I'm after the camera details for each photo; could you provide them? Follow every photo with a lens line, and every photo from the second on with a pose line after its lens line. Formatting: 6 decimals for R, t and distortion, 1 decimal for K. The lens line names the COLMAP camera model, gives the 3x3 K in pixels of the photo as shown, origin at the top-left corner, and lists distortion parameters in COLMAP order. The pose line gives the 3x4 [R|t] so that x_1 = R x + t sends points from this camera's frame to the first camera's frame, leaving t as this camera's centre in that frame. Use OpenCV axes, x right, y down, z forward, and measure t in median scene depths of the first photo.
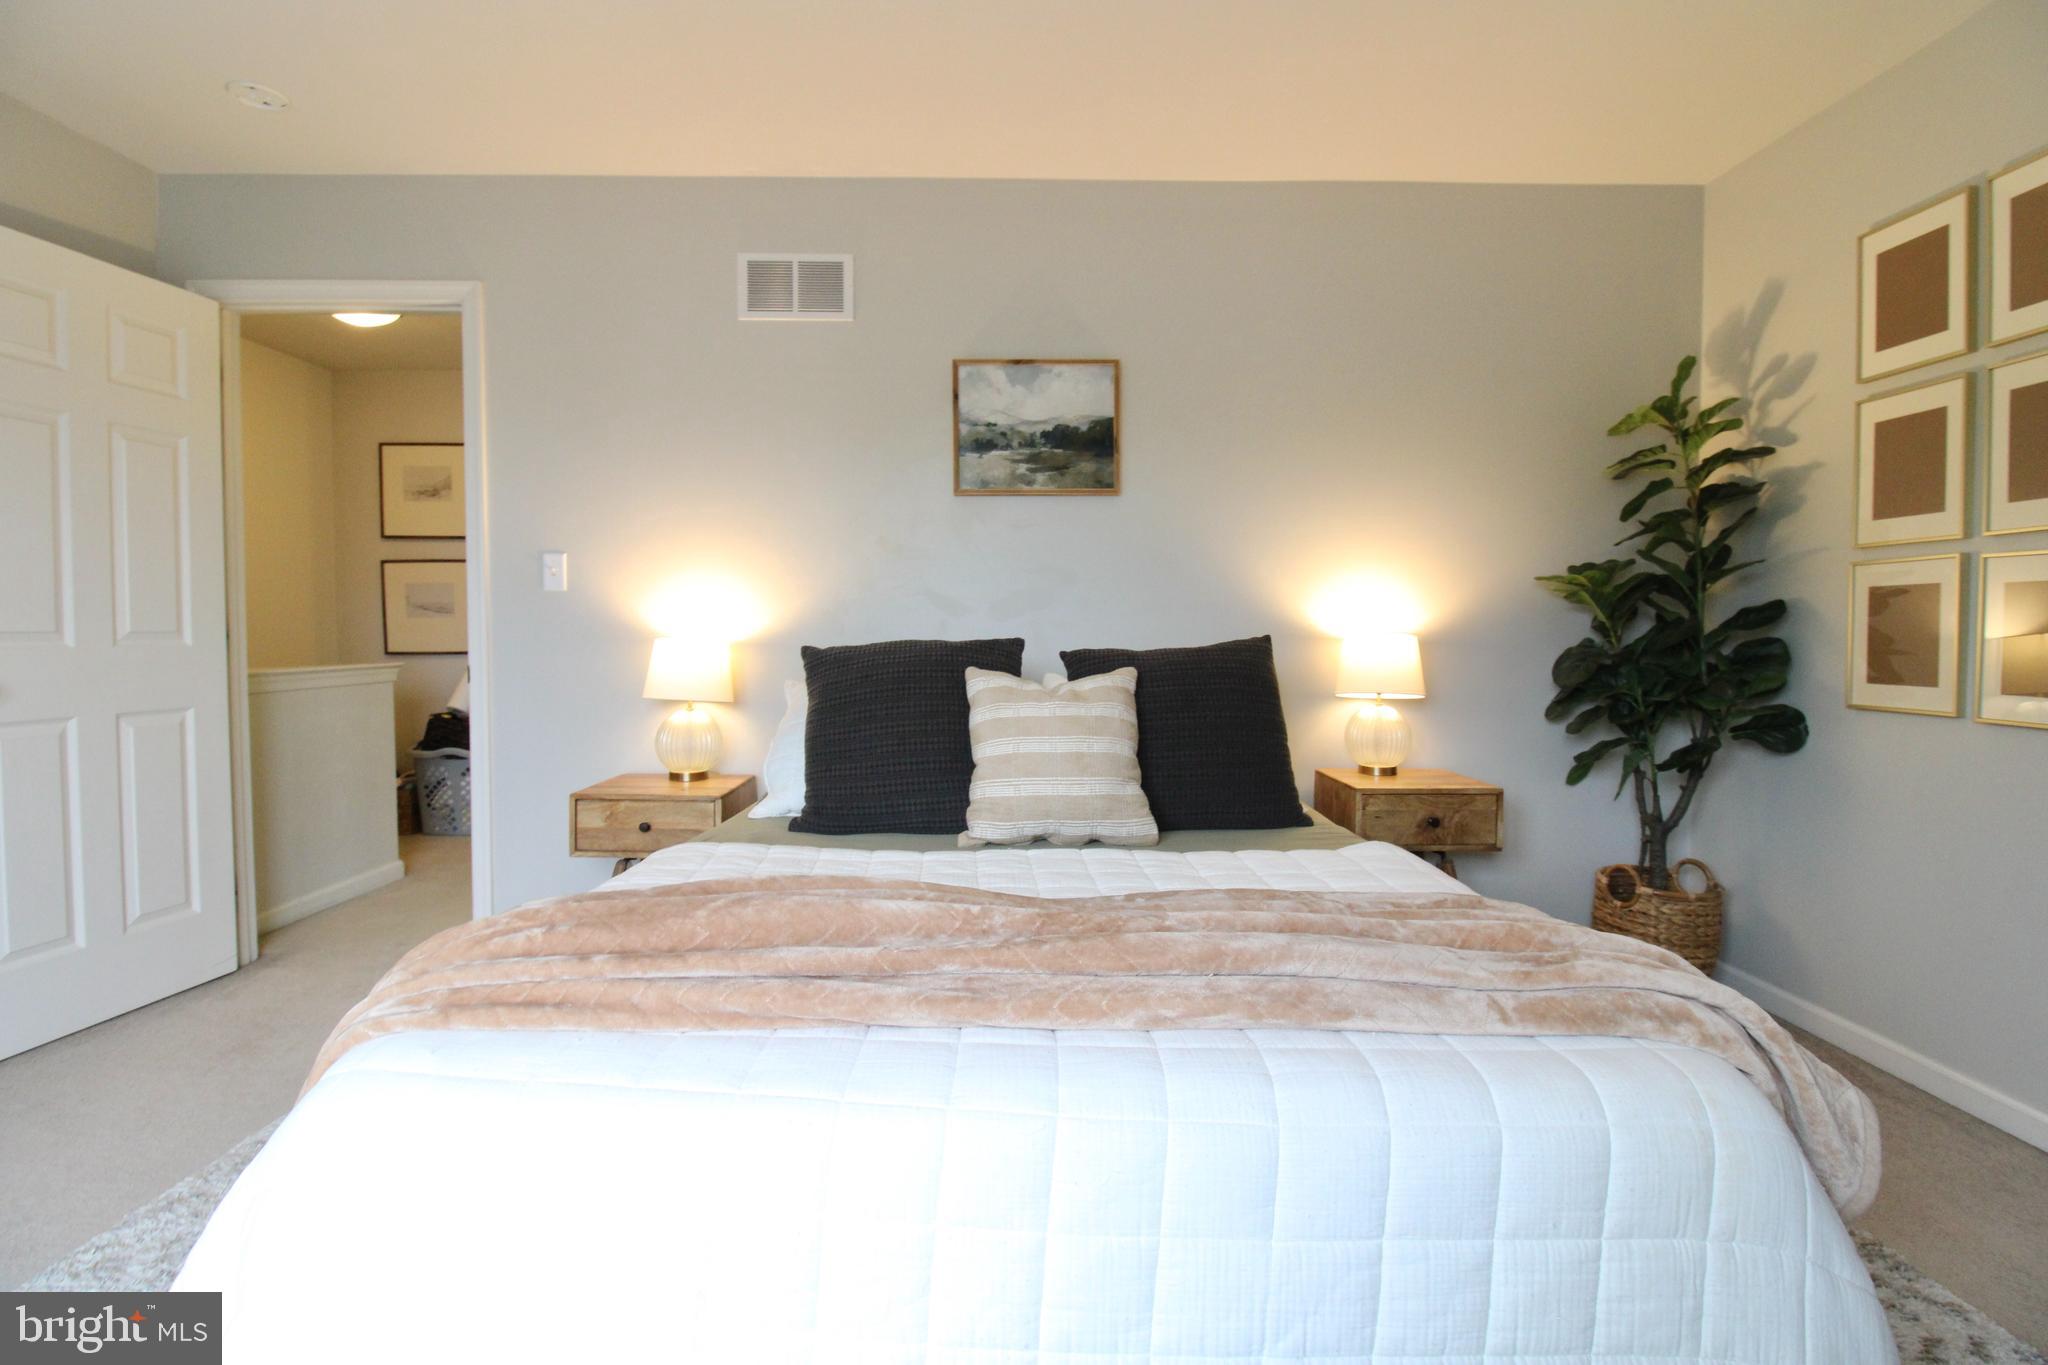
lens RADIAL K [[959.0, 0, 1017.6], [0, 959.0, 672.0], [0, 0, 1]] dist [-0.000929, -0.012169]
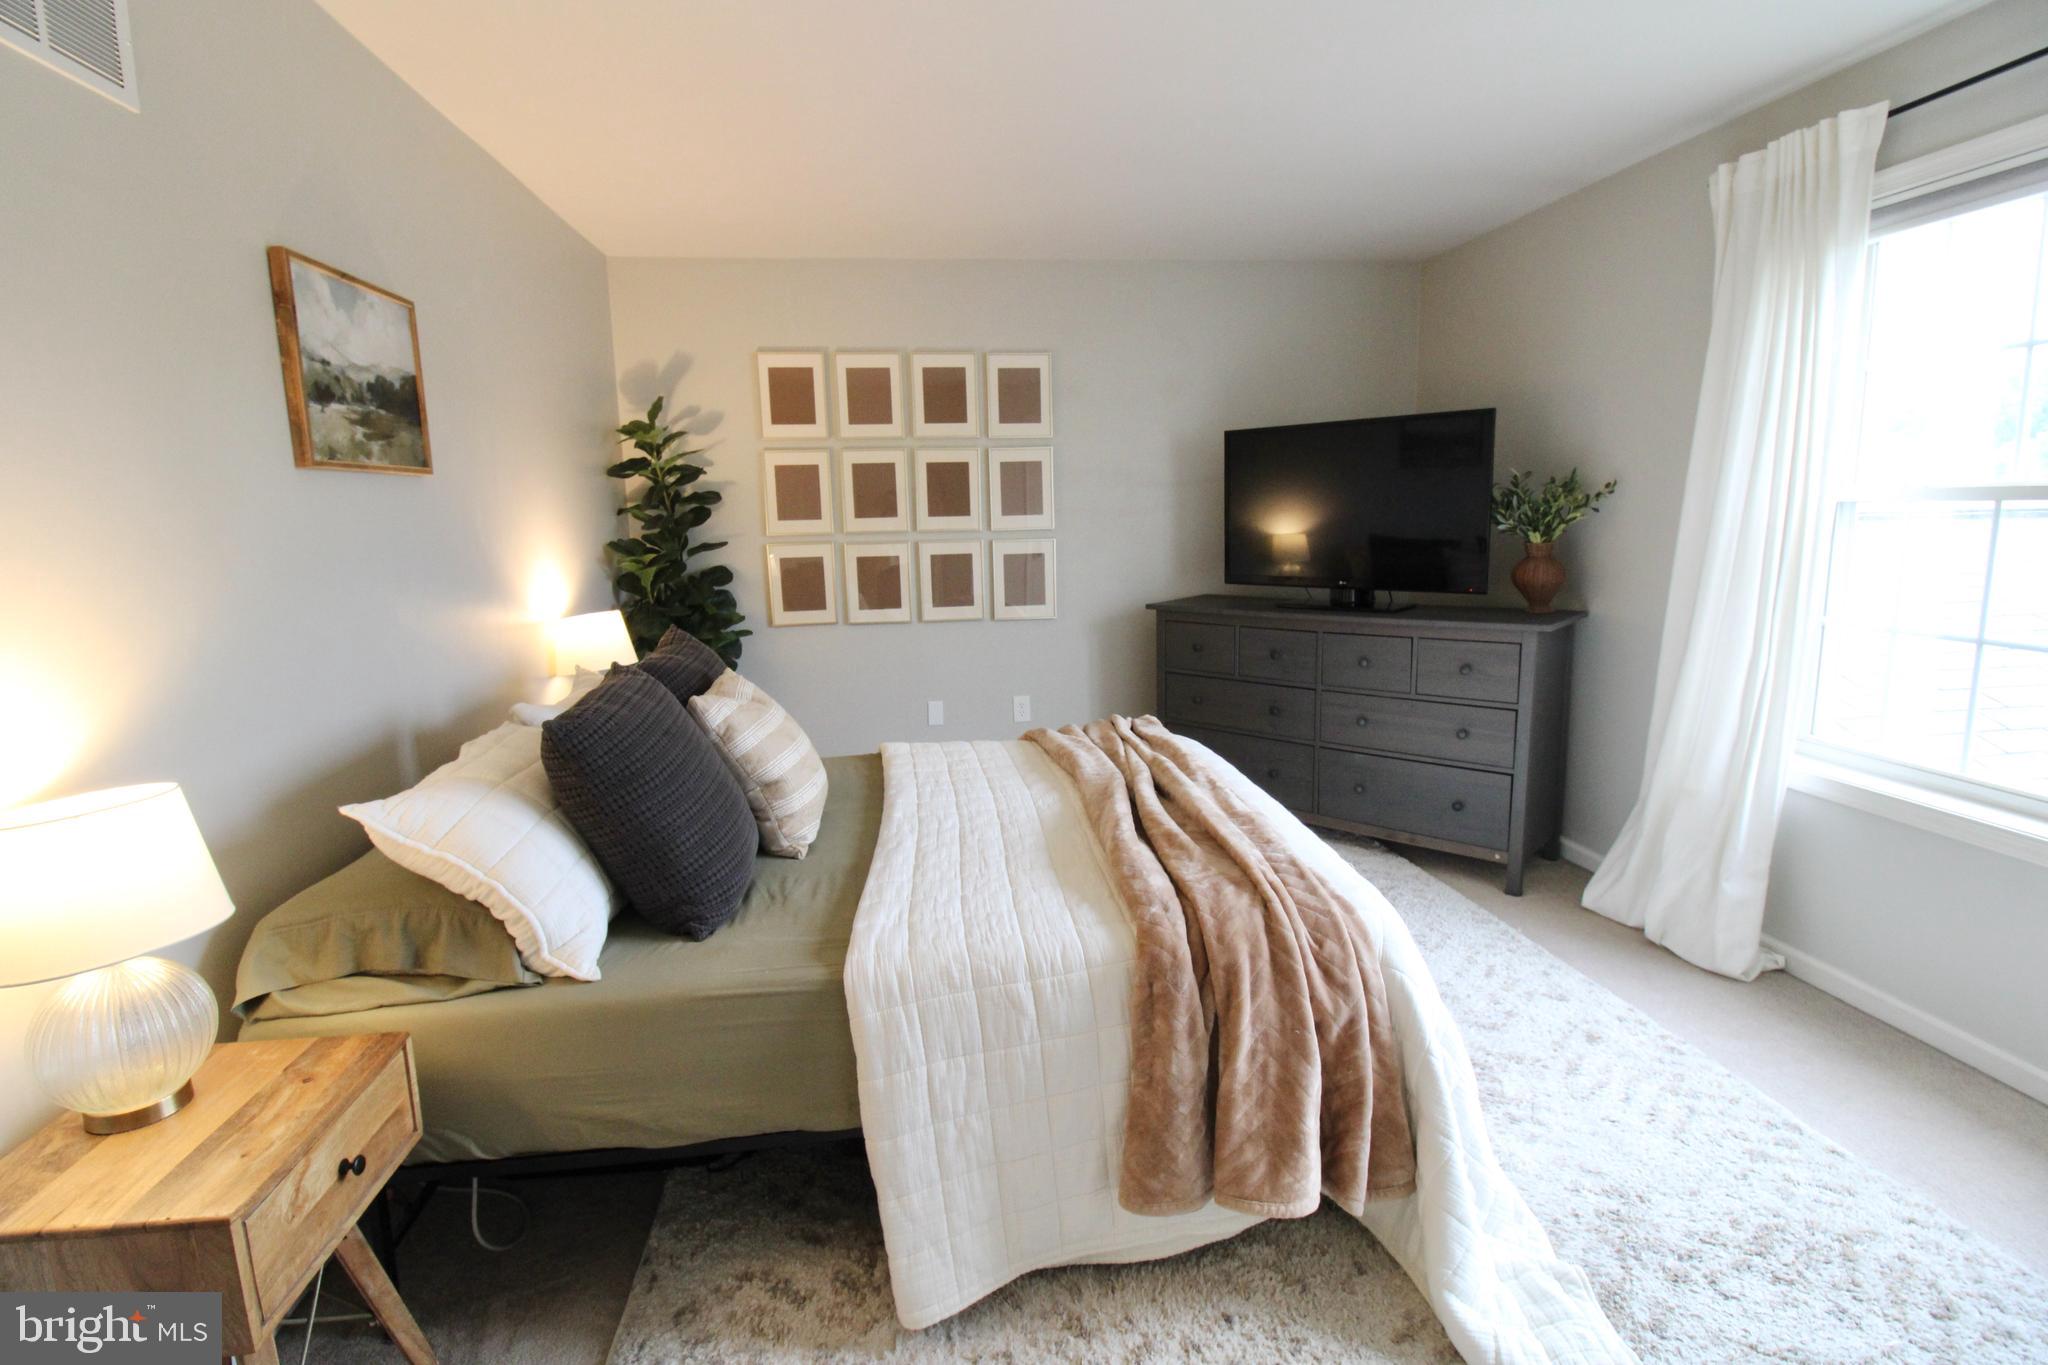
lens RADIAL K [[959.0, 0, 1019.3], [0, 959.0, 672.5], [0, 0, 1]] dist [-0.000929, -0.012169]
pose [[-0.126423, -0.164543, 0.978235, -0.769641], [0.069556, 0.982249, 0.174208, -0.129668], [-0.989535, 0.090066, -0.112734, 0.623643]]
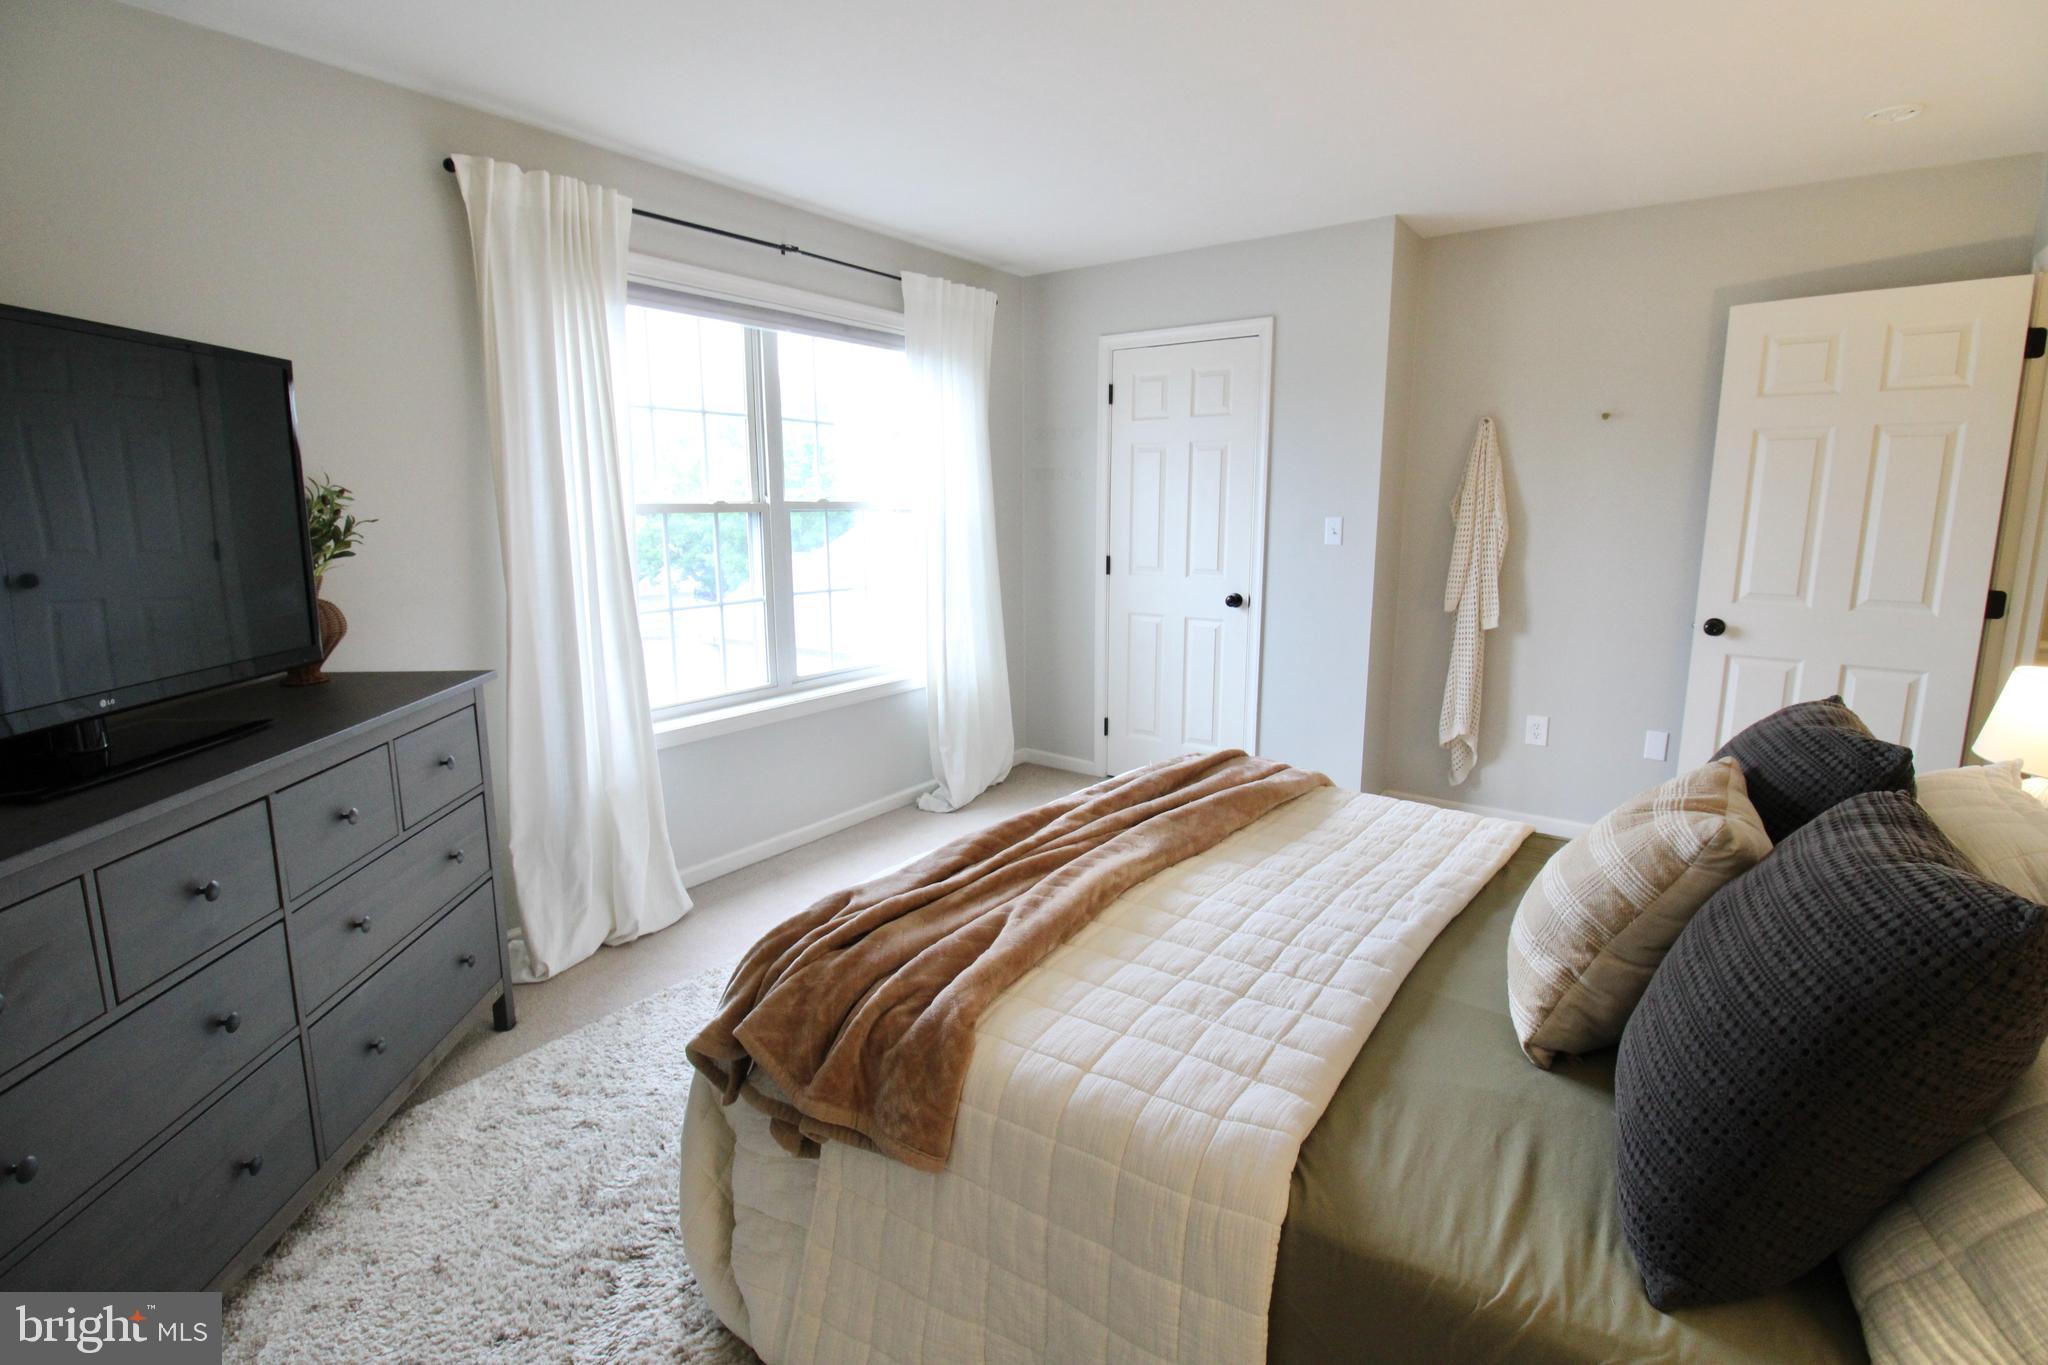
lens RADIAL K [[959.0, 0, 1017.3], [0, 959.0, 682.3], [0, 0, 1]] dist [-0.000929, -0.012169]
pose [[-0.593657, 0.157392, -0.789176, 0.589159], [-0.029768, 0.975720, 0.216989, -0.142339], [0.804168, 0.152309, -0.574558, 0.764720]]
